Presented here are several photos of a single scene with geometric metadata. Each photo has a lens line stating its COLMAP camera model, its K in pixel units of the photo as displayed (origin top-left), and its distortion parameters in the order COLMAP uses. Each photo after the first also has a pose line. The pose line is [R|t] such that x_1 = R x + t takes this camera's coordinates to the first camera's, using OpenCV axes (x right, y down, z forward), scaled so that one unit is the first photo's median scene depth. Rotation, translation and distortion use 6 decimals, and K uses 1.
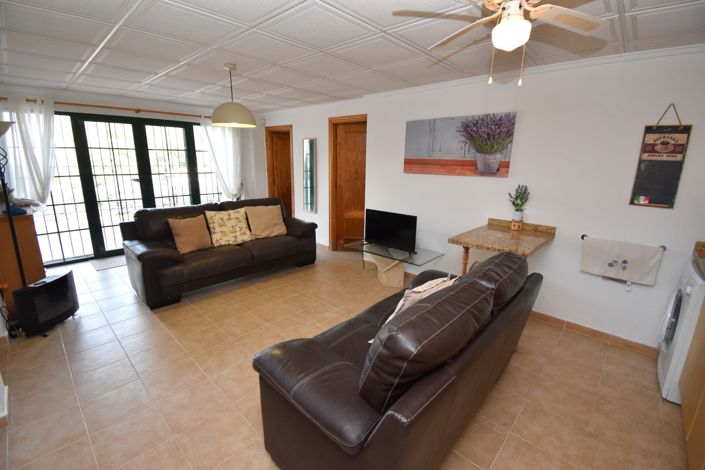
lens RADIAL K [[310.5, 0, 353.1], [0, 310.5, 231.1], [0, 0, 1]] dist [0.023293, -0.025648]
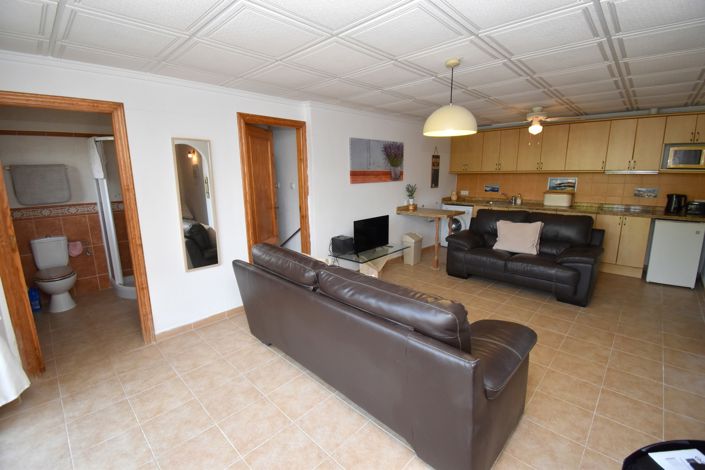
lens RADIAL K [[310.5, 0, 353.1], [0, 310.5, 231.1], [0, 0, 1]] dist [0.023293, -0.025648]
pose [[0.005165, -0.206309, 0.978473, -1.132268], [0.236259, 0.951036, 0.199277, -0.291461], [-0.971676, 0.230144, 0.053654, 1.155173]]
